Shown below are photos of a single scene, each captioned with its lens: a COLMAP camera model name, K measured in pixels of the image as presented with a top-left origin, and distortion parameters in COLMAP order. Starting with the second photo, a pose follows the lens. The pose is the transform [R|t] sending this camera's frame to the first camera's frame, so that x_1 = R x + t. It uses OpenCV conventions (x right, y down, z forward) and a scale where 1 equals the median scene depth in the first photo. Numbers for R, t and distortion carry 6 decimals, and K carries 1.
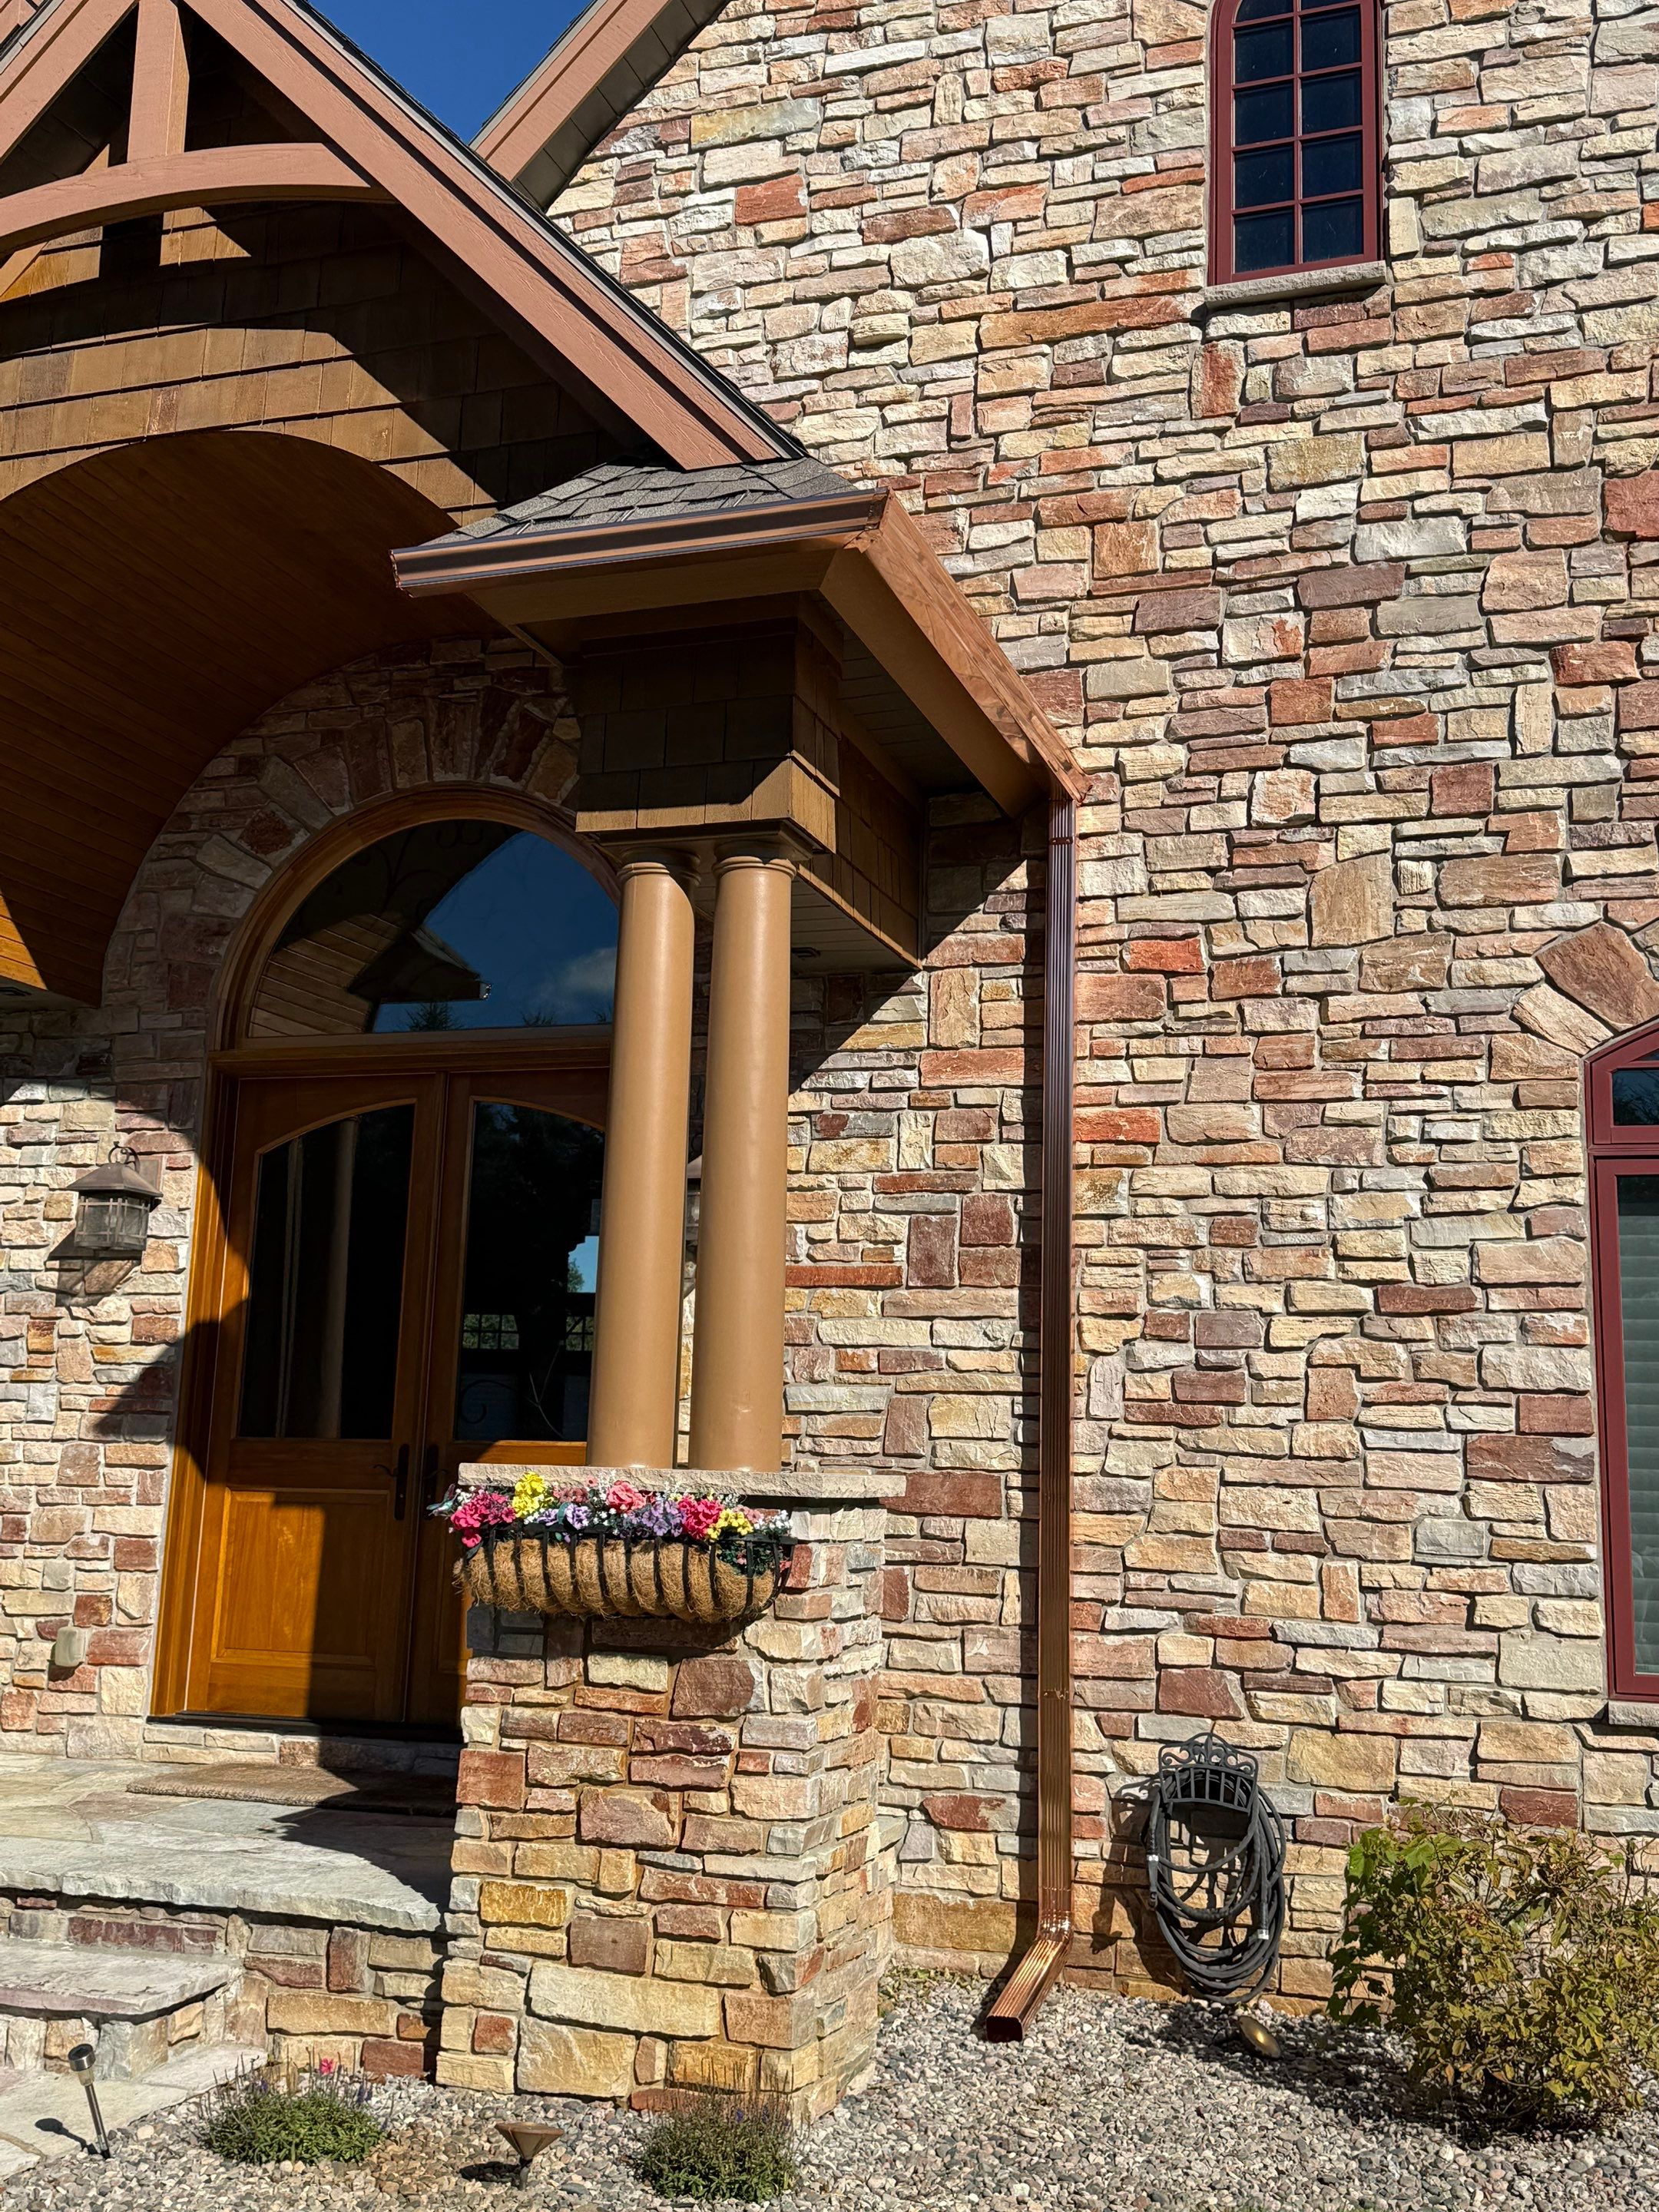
lens RADIAL K [[2195.5, 0, 825.0], [0, 2195.5, 1075.8], [0, 0, 1]] dist [0.212342, -0.466248]
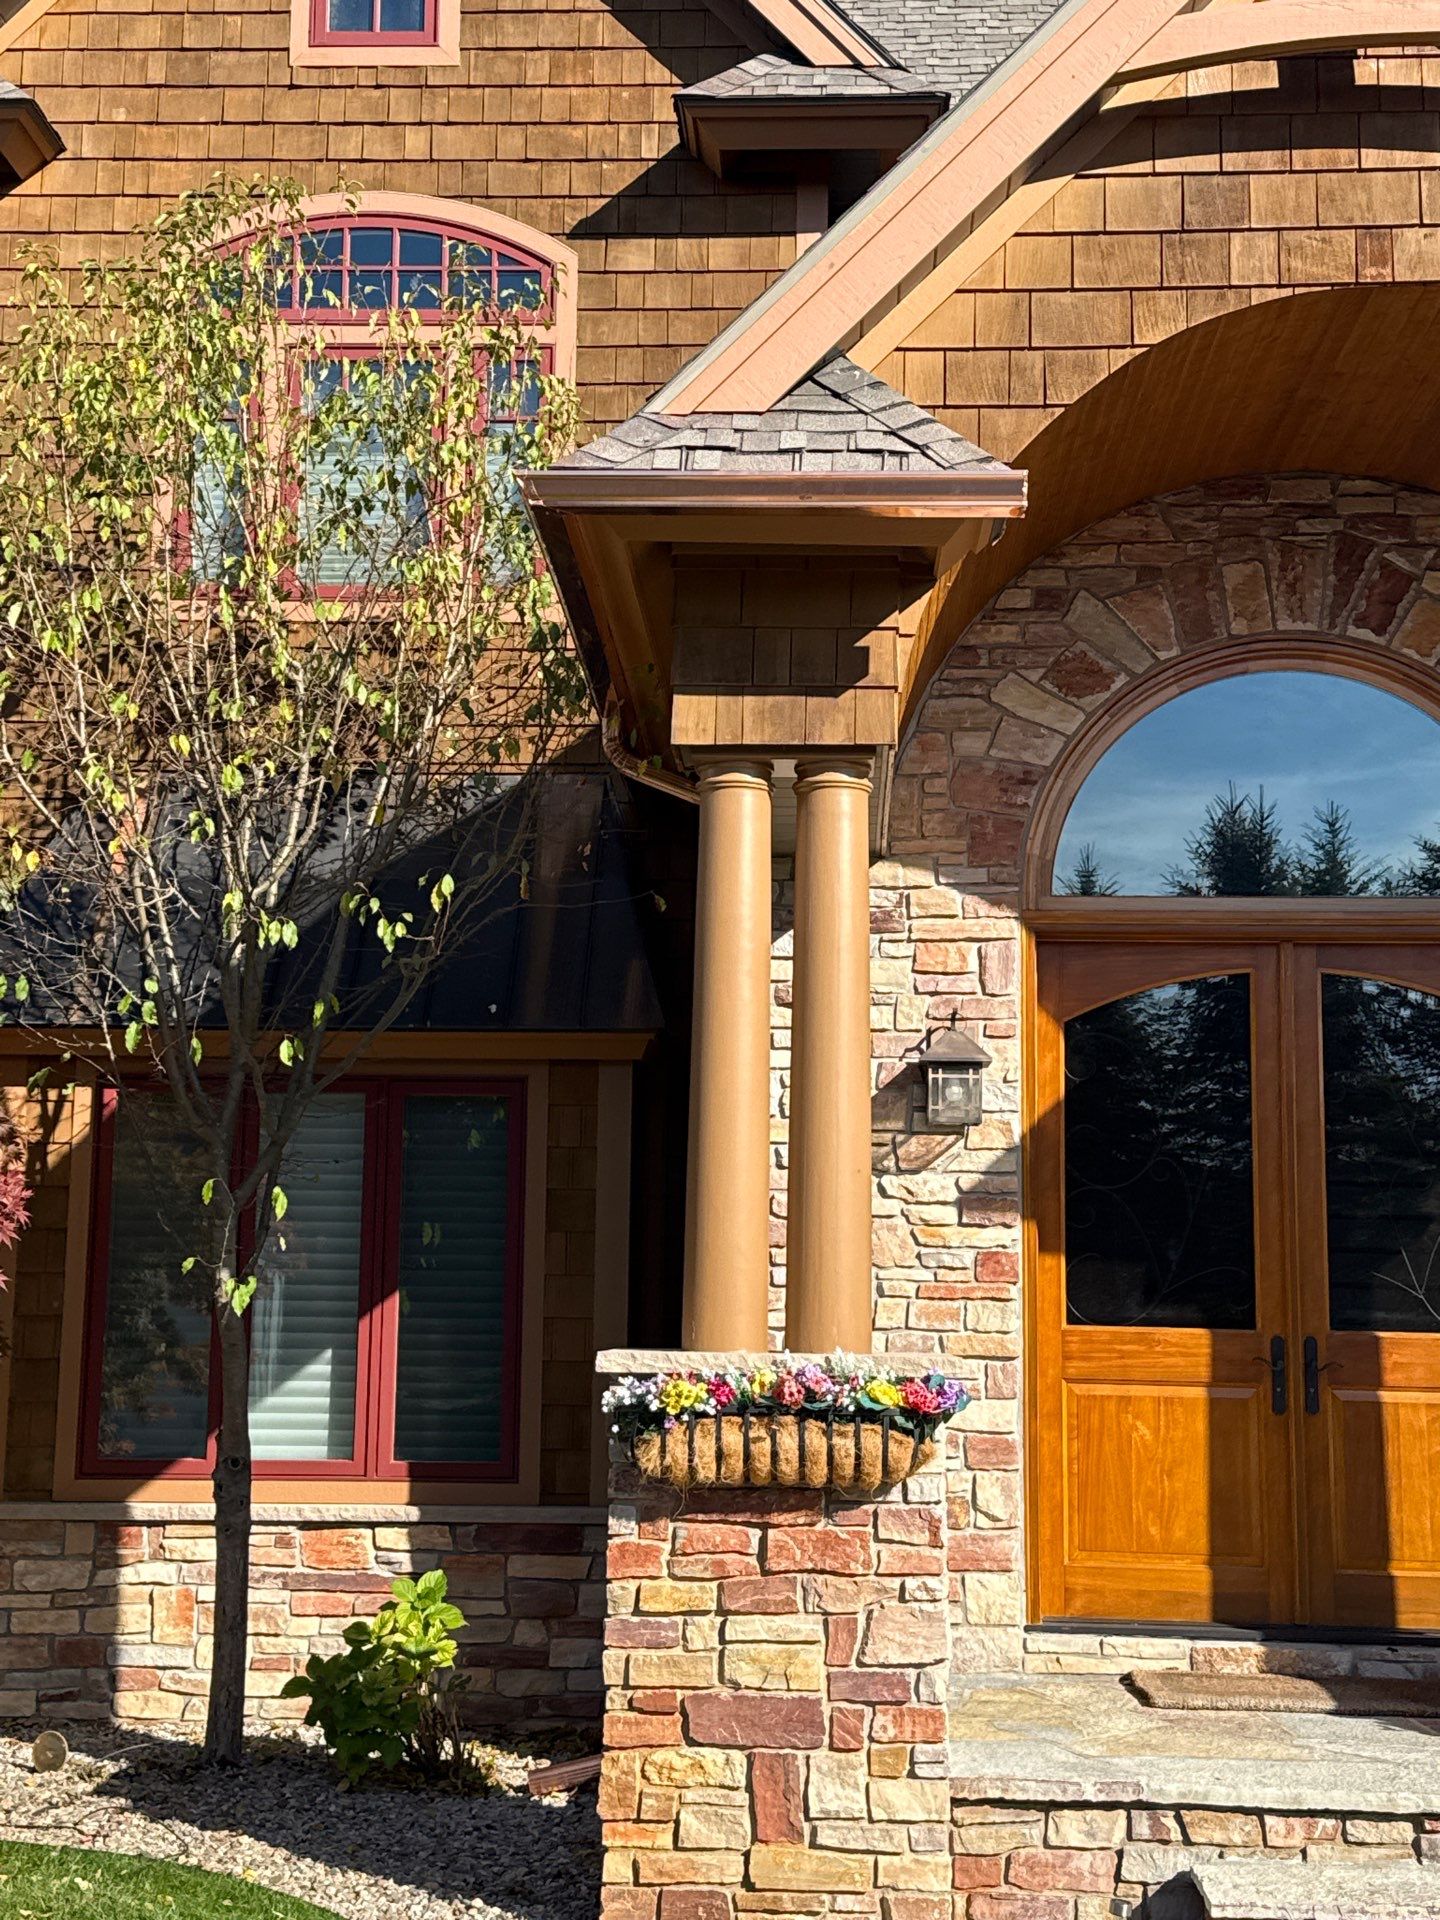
lens RADIAL K [[2545.3, 0, 729.2], [0, 2545.3, 950.2], [0, 0, 1]] dist [0.205291, -0.411520]
pose [[0.962429, 0.022201, 0.270624, -0.790359], [-0.034095, 0.998644, 0.039330, -0.037218], [-0.269384, -0.047079, 0.961881, 0.012877]]
